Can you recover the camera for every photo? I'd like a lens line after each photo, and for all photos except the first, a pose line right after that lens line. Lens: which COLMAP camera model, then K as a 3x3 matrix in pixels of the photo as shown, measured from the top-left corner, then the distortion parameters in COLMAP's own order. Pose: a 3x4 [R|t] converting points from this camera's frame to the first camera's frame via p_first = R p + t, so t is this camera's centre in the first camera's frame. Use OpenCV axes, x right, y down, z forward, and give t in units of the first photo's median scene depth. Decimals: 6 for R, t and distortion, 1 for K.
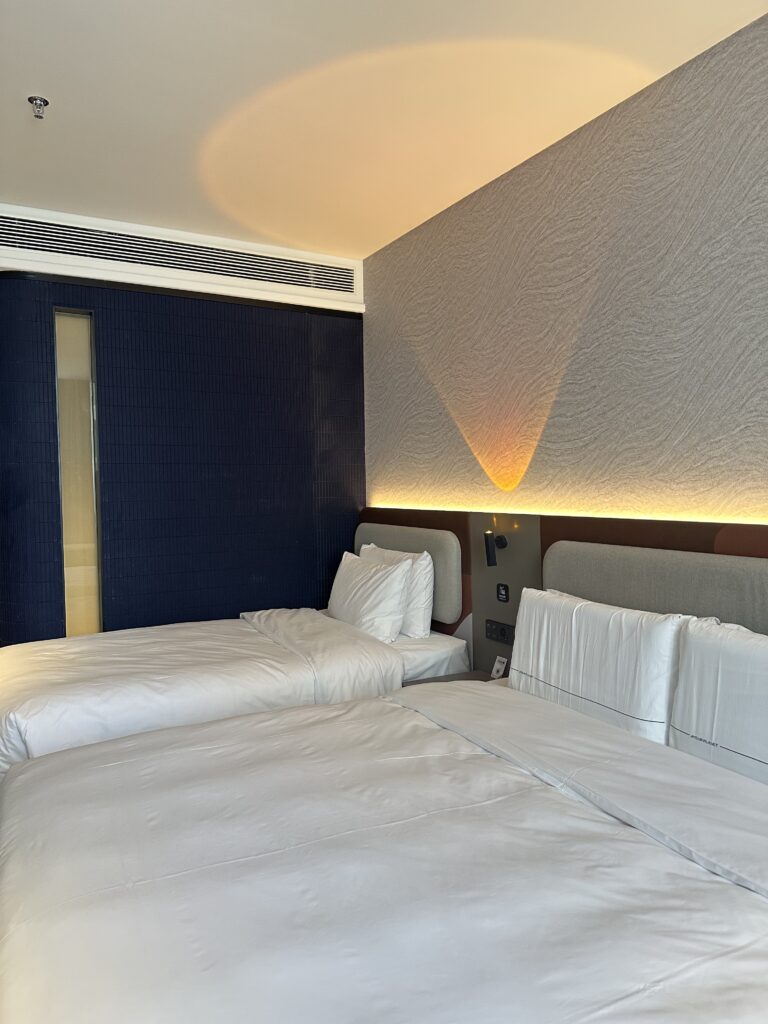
lens RADIAL K [[719.5, 0, 386.0], [0, 719.5, 517.4], [0, 0, 1]] dist [0.047257, 0.000491]
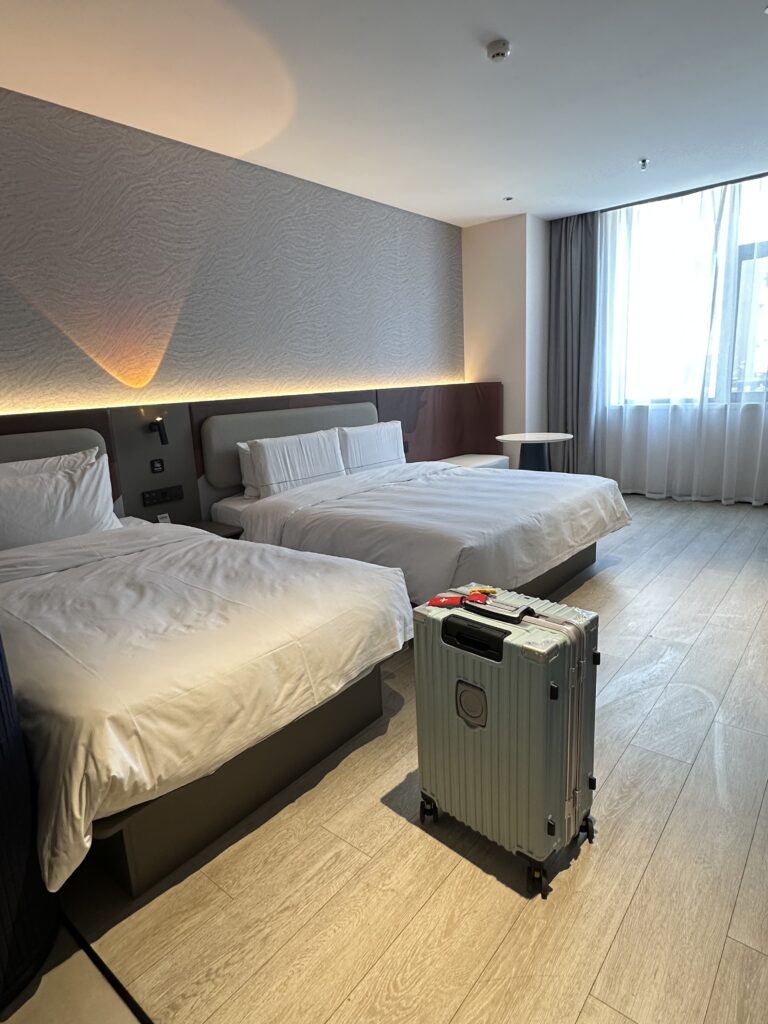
lens RADIAL K [[585.2, 0, 384.1], [0, 585.2, 512.4], [0, 0, 1]] dist [0.000336, -0.001803]
pose [[-0.382292, -0.165286, 0.909139, -1.007543], [0.101987, 0.970314, 0.219293, -0.005637], [-0.918396, 0.176554, -0.354086, 1.038116]]
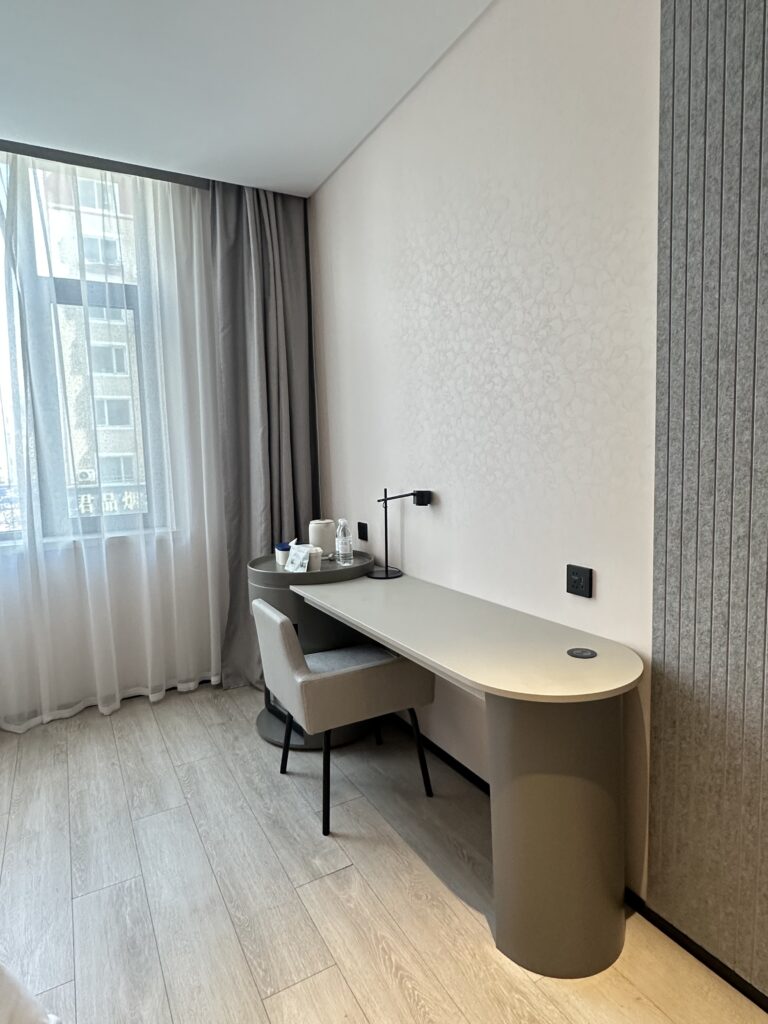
lens RADIAL K [[585.2, 0, 382.9], [0, 585.2, 512.2], [0, 0, 1]] dist [0.000336, -0.001803]
pose [[-0.998830, 0.047066, -0.011112, -0.372375], [0.044723, 0.986419, 0.158043, -0.009059], [0.018400, 0.157361, -0.987370, 0.493863]]
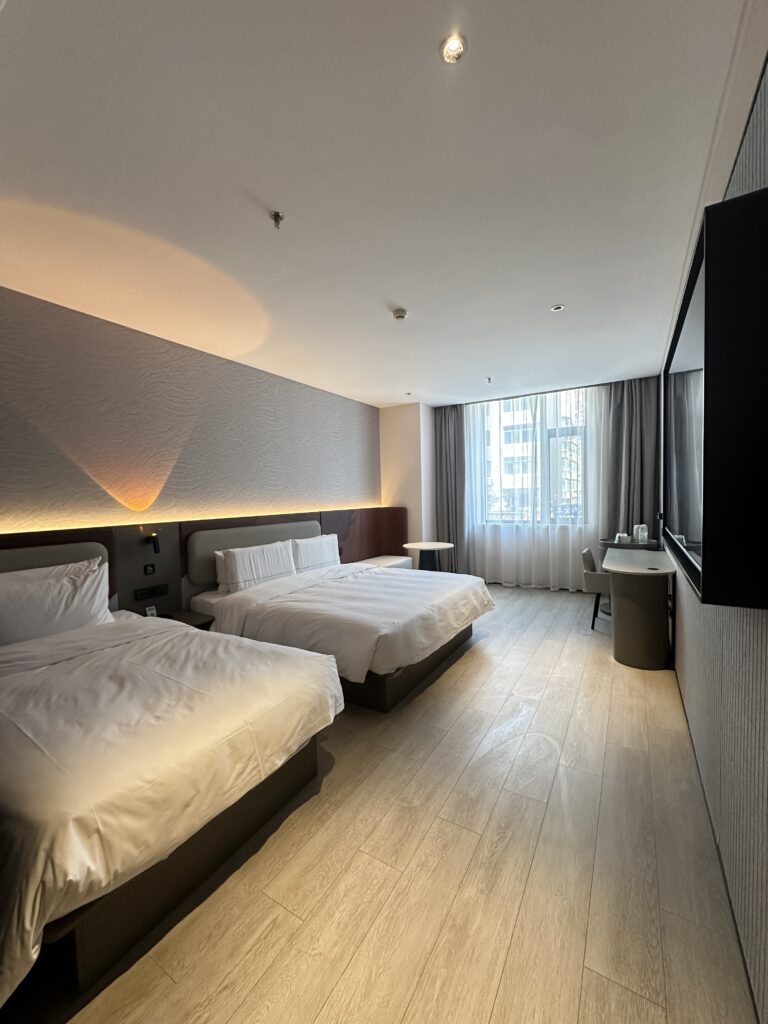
lens RADIAL K [[408.2, 0, 389.5], [0, 408.2, 512.6], [0, 0, 1]] dist [-0.000823, -0.000226]
pose [[-0.517416, -0.002375, 0.855731, -0.999025], [0.077026, 0.995808, 0.049337, -0.035888], [-0.852260, 0.091441, -0.515064, 1.025897]]
